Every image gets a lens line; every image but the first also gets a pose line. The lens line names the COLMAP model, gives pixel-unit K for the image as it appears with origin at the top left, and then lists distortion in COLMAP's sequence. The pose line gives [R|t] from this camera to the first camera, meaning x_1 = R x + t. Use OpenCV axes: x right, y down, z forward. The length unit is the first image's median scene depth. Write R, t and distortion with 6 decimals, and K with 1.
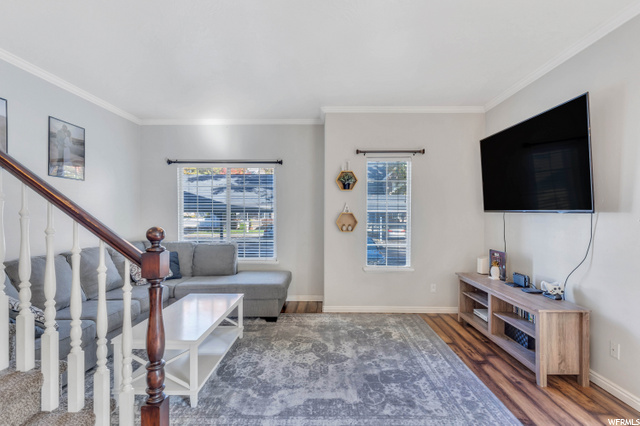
lens RADIAL K [[301.8, 0, 316.6], [0, 301.8, 213.5], [0, 0, 1]] dist [0.004478, -0.000022]
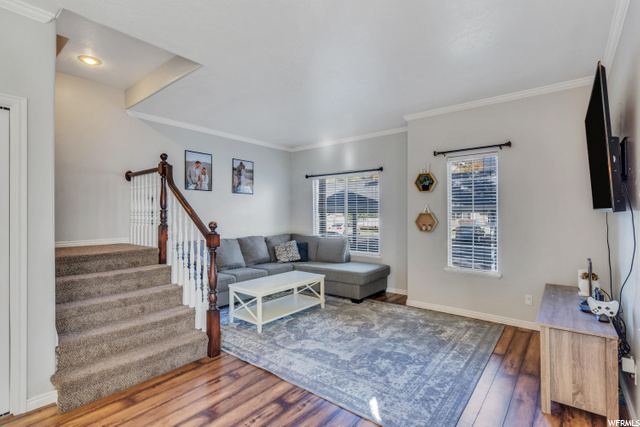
lens RADIAL K [[301.8, 0, 321.1], [0, 301.8, 211.3], [0, 0, 1]] dist [0.004478, -0.000022]
pose [[0.791884, -0.010389, -0.610584, 0.629462], [0.004014, 0.999922, -0.011808, 0.003151], [0.610659, 0.006900, 0.791864, -0.066422]]
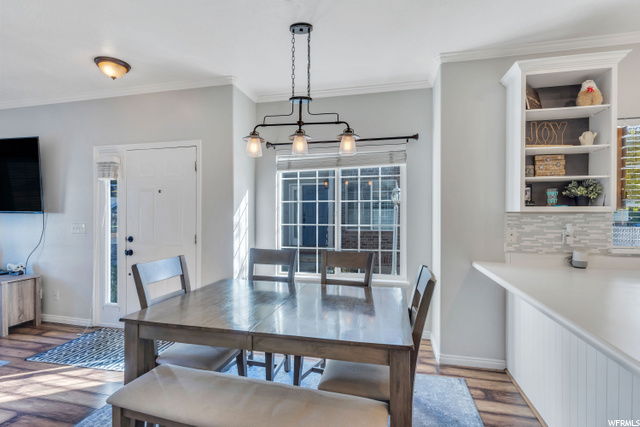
lens RADIAL K [[301.8, 0, 315.7], [0, 301.8, 215.7], [0, 0, 1]] dist [0.004478, -0.000022]
pose [[0.195103, -0.000411, 0.980783, -0.291267], [0.000472, 1.000000, 0.000325, 0.008665], [-0.980783, 0.000399, 0.195103, -0.567432]]
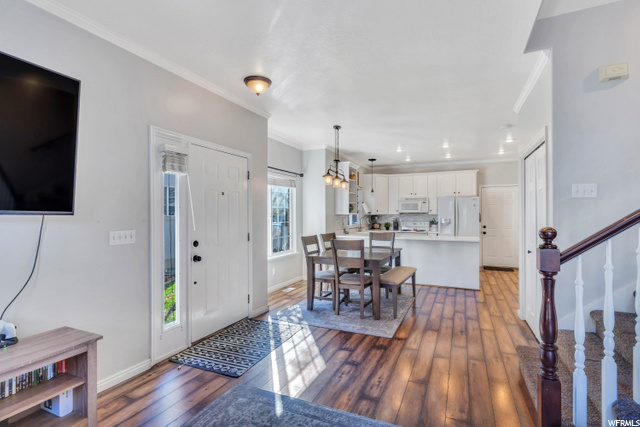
lens RADIAL K [[301.8, 0, 323.2], [0, 301.8, 215.6], [0, 0, 1]] dist [0.004478, -0.000022]
pose [[-0.921249, 0.003861, 0.388955, -0.094837], [0.005267, 0.999983, 0.002549, 0.000176], [-0.388938, 0.004397, -0.921253, 1.215914]]
